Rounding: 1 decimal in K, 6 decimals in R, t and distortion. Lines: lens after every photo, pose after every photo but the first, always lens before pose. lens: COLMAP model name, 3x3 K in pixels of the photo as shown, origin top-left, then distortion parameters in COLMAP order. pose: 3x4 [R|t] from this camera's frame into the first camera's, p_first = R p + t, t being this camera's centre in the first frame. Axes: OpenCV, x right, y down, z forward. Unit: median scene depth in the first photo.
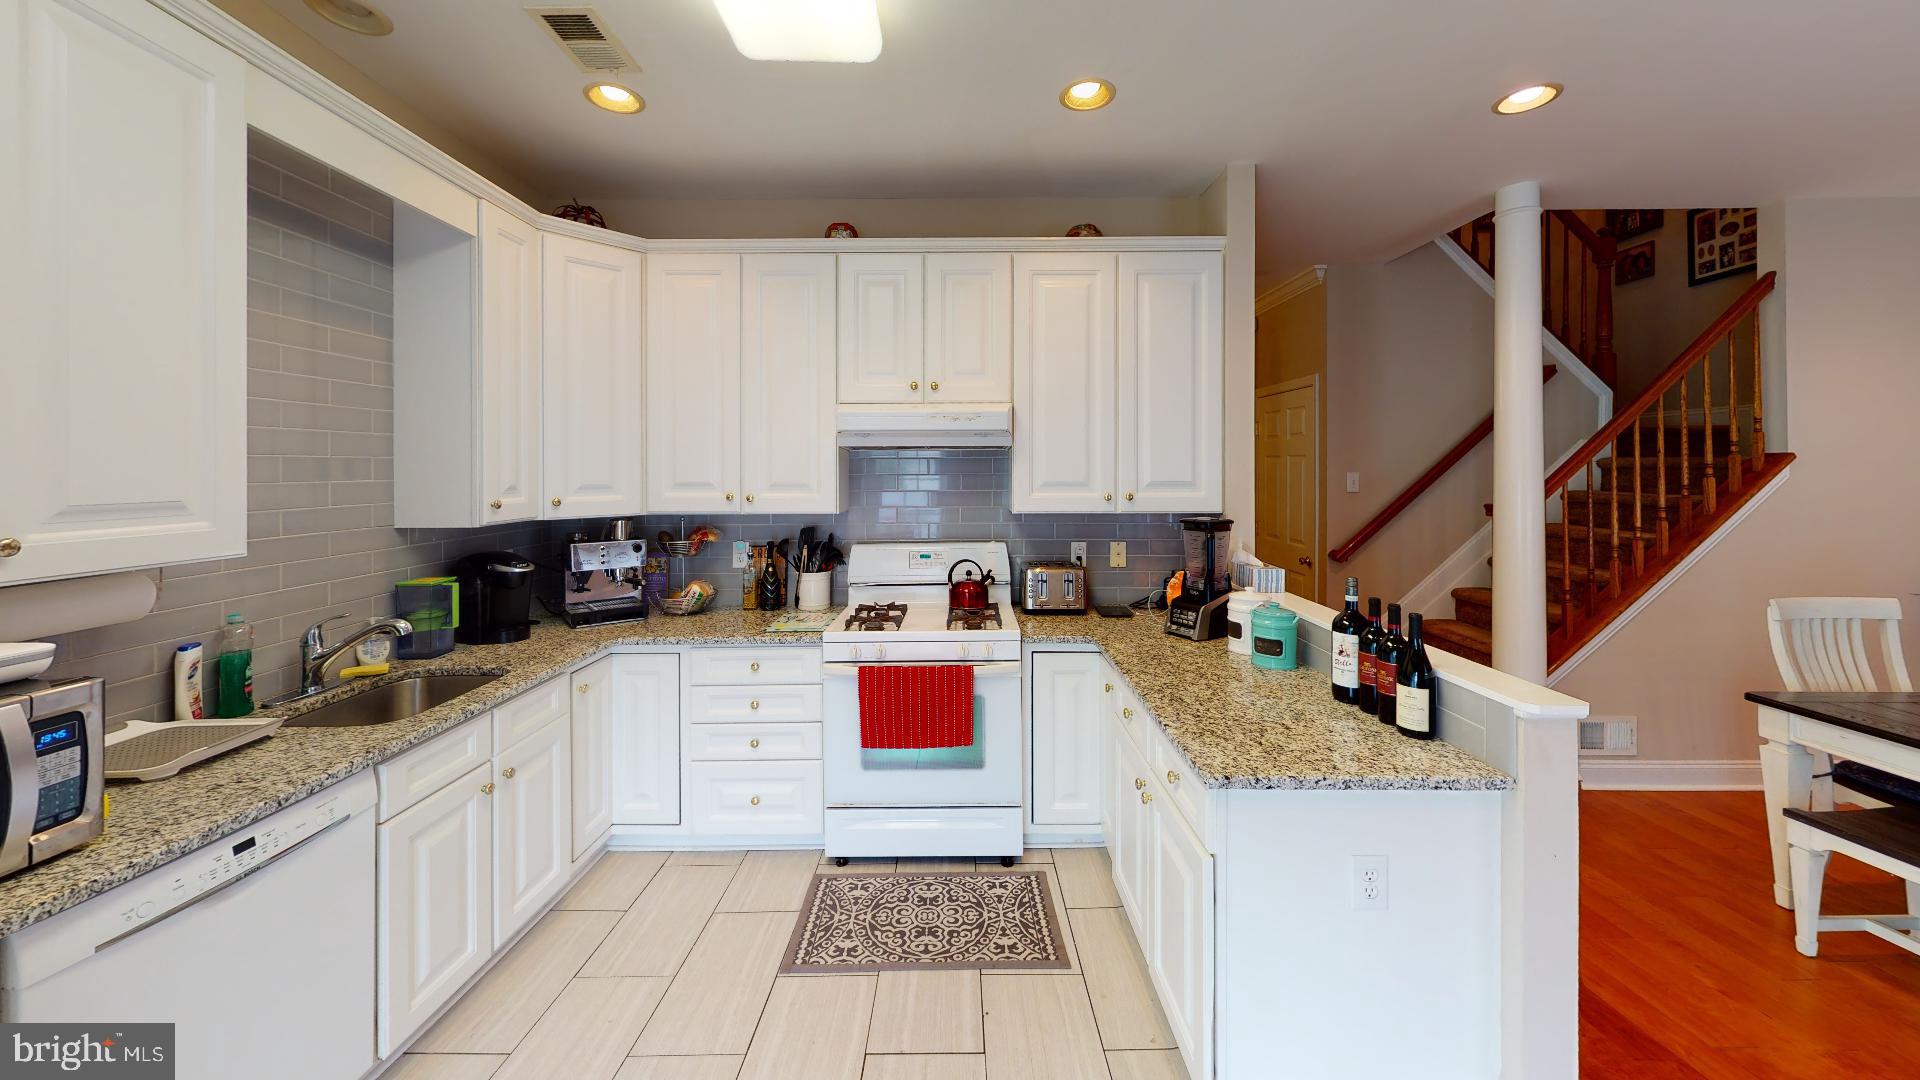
lens RADIAL K [[693.0, 0, 960.7], [0, 693.0, 532.4], [0, 0, 1]] dist [0.000176, 0.000143]
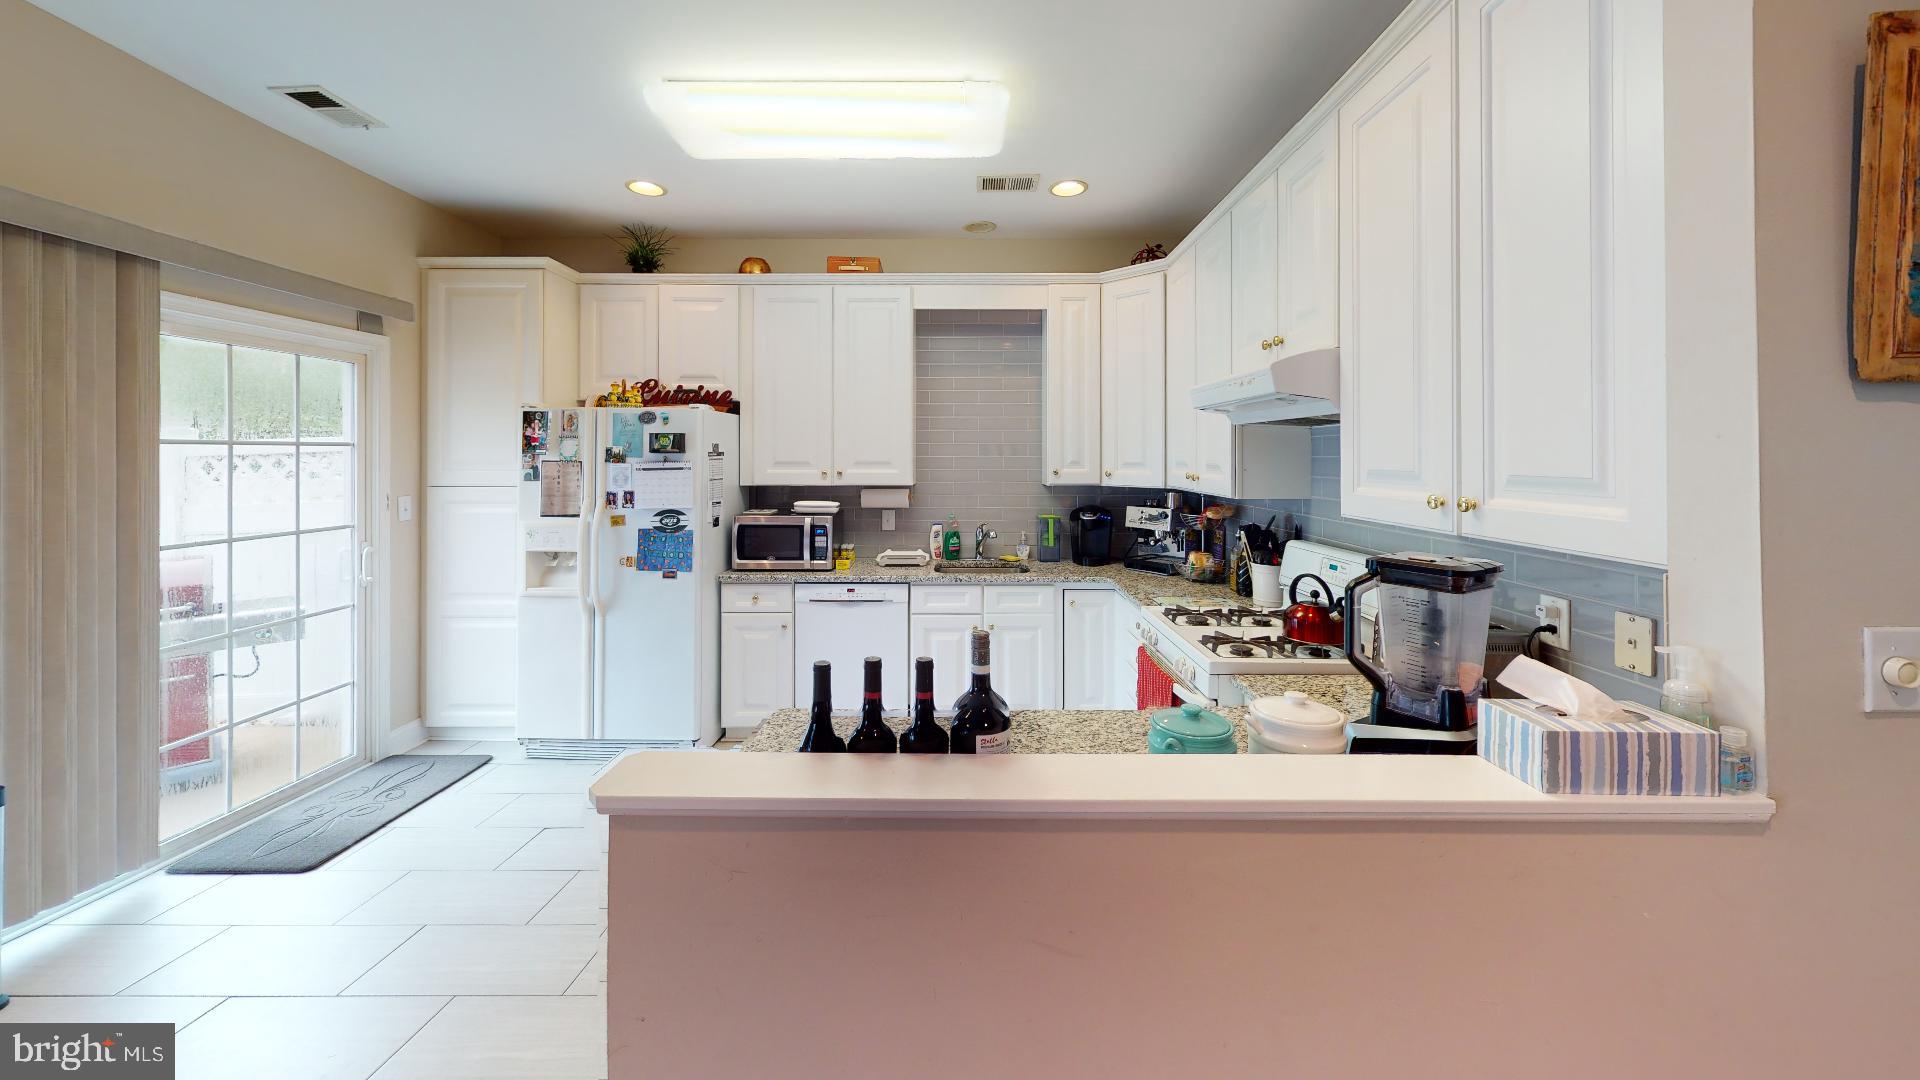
lens RADIAL K [[693.0, 0, 989.1], [0, 693.0, 535.9], [0, 0, 1]] dist [0.000176, 0.000143]
pose [[0.028360, 0.121903, -0.992137, 0.796878], [-0.096131, 0.988268, 0.118680, -0.061164], [0.994965, 0.092009, 0.039746, 0.698144]]
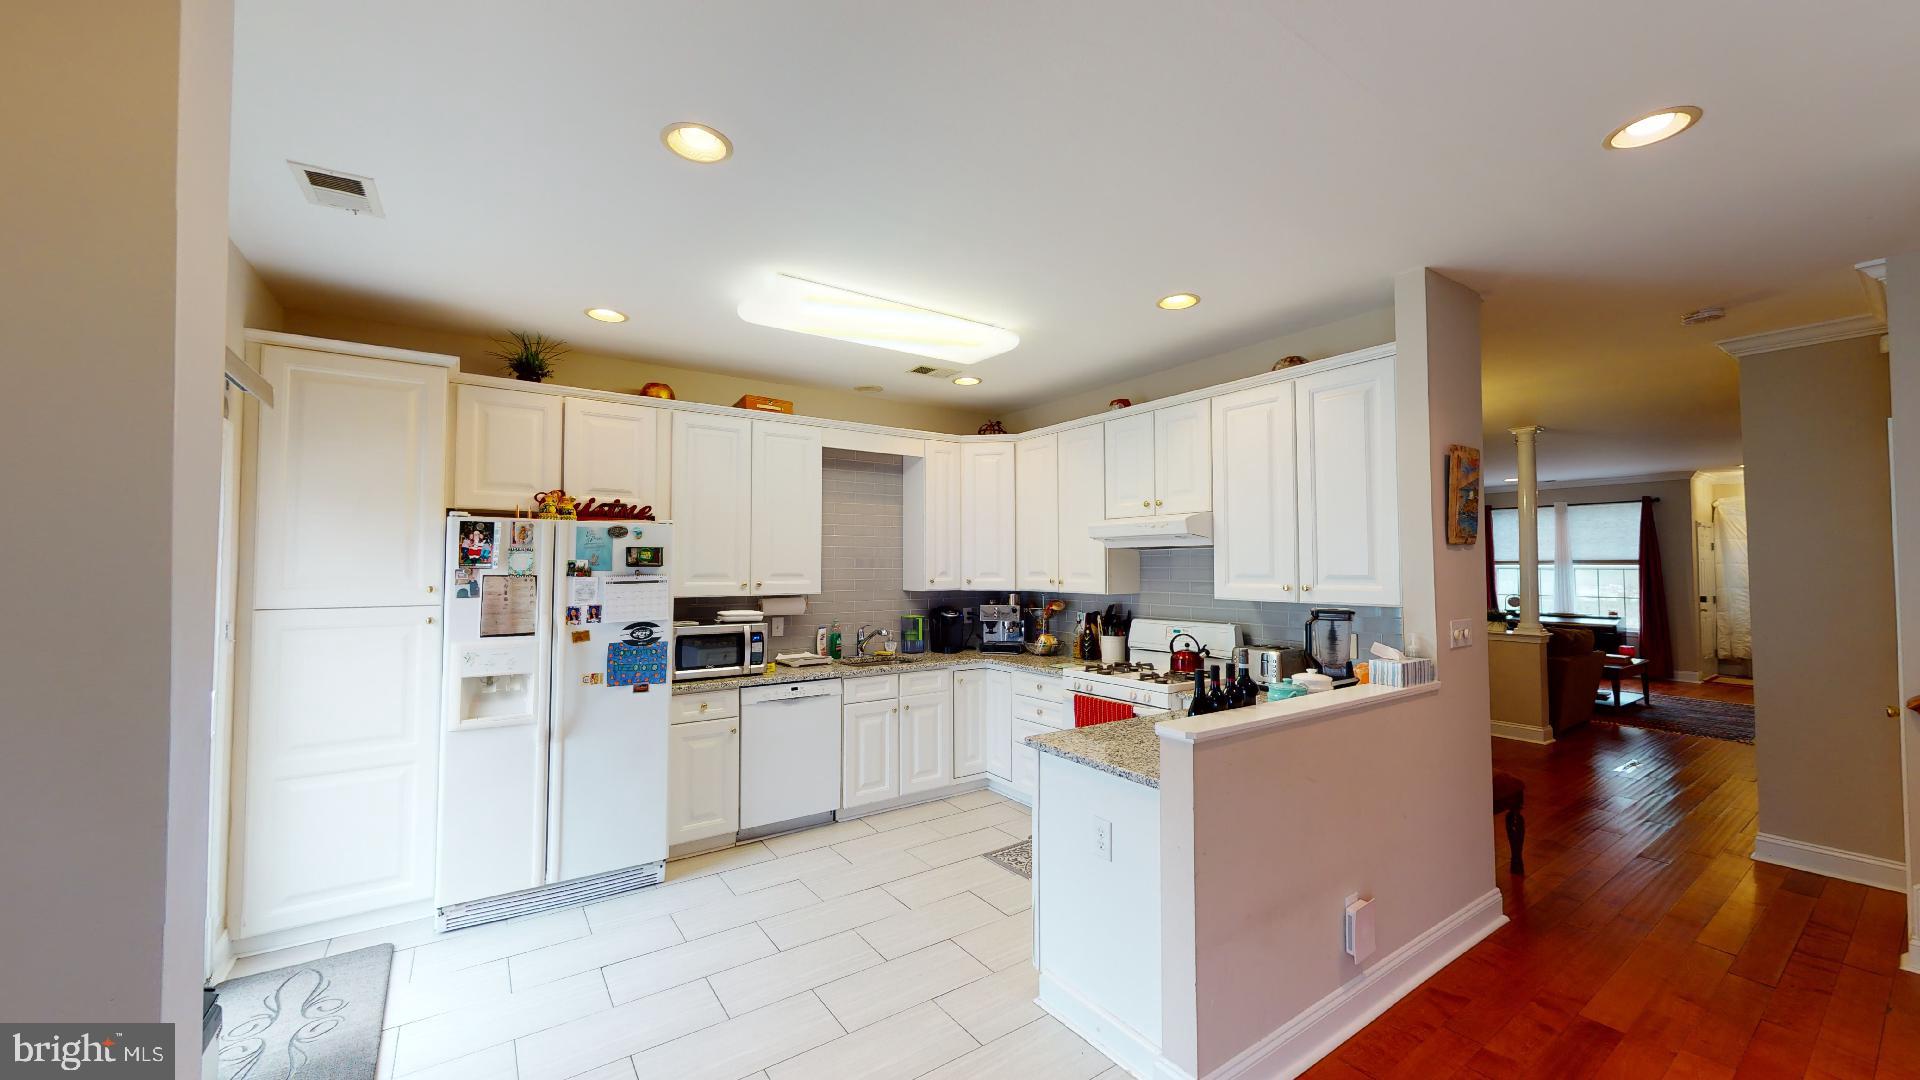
lens RADIAL K [[693.0, 0, 966.1], [0, 693.0, 530.5], [0, 0, 1]] dist [0.000176, 0.000143]
pose [[0.584817, -0.038337, -0.810259, 0.907633], [-0.077423, 0.991684, -0.102802, 0.013675], [0.807462, 0.122854, 0.576985, -0.098840]]
